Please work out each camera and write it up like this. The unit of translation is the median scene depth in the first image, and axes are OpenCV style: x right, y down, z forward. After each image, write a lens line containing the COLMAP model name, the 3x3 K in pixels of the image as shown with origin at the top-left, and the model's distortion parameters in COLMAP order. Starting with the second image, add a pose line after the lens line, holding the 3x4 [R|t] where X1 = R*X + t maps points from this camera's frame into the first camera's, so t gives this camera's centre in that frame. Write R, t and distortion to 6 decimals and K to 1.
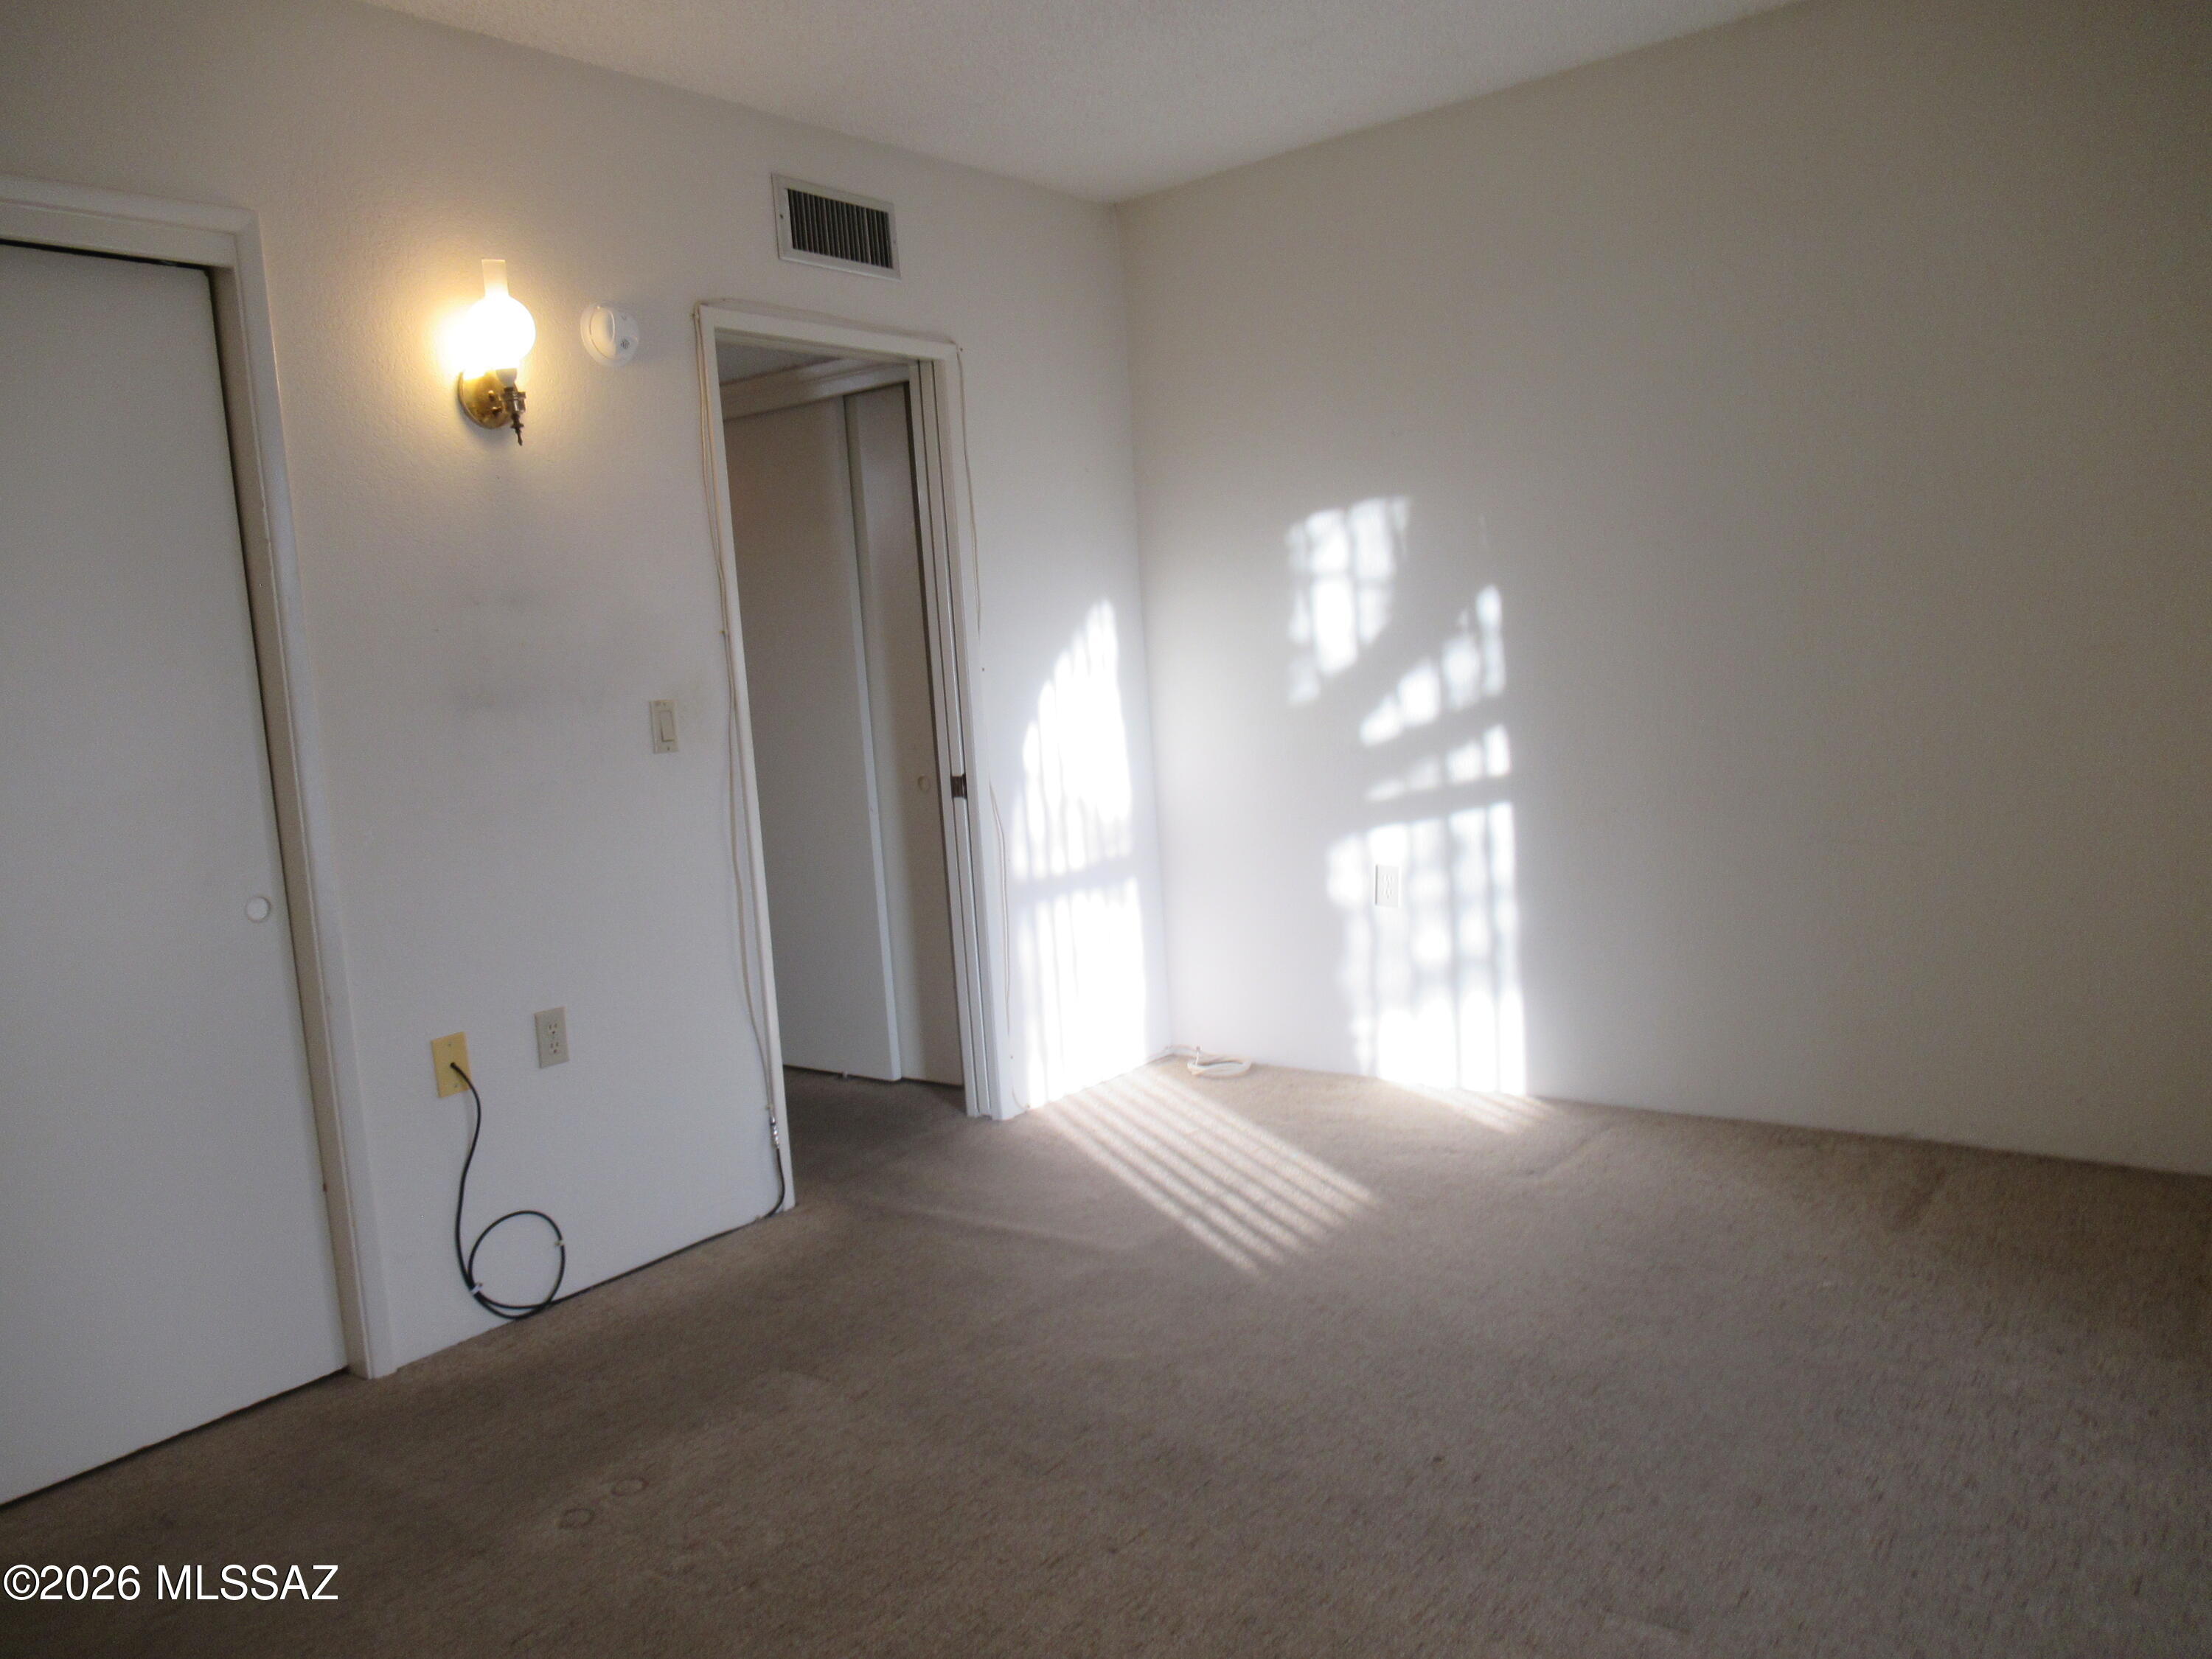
lens RADIAL K [[1638.5, 0, 1104.4], [0, 1638.5, 823.7], [0, 0, 1]] dist [-0.018796, 0.015467]
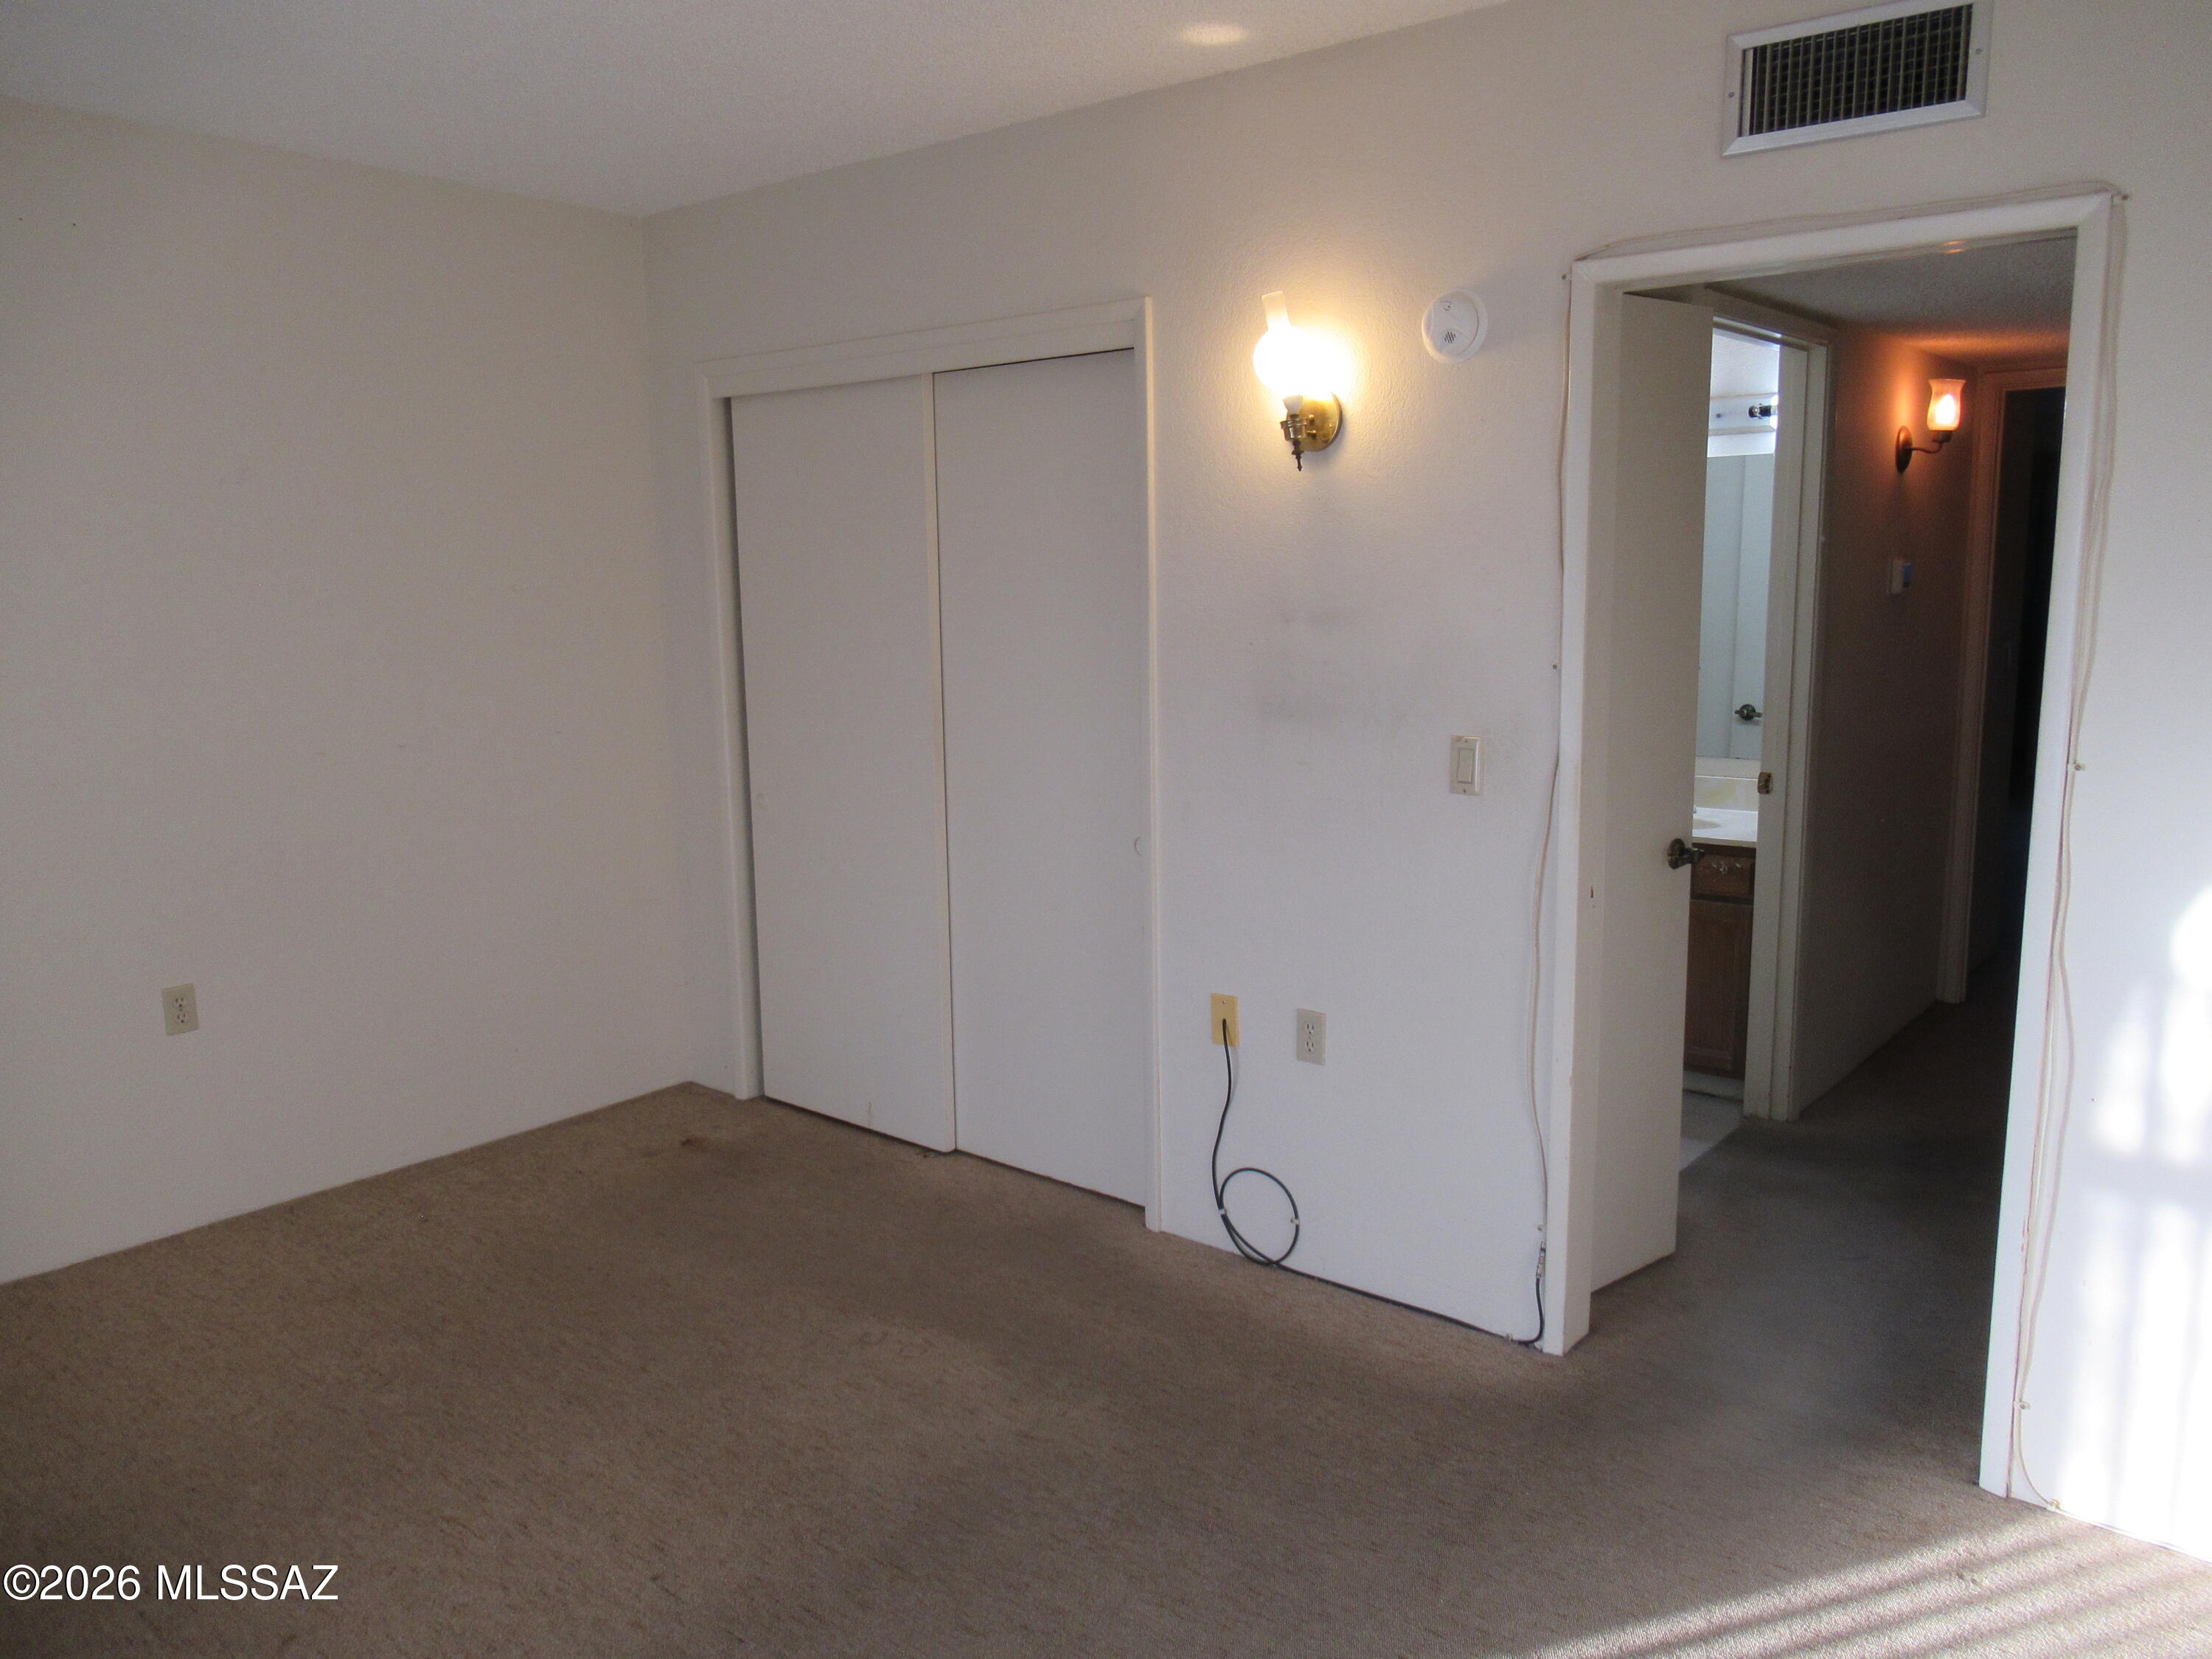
lens RADIAL K [[1638.5, 0, 1105.3], [0, 1638.5, 837.5], [0, 0, 1]] dist [-0.018796, 0.015467]
pose [[-0.042949, 0.235257, -0.970984, 0.639984], [-0.089621, 0.967055, 0.238270, -0.225455], [0.995049, 0.097254, -0.020450, 0.858477]]
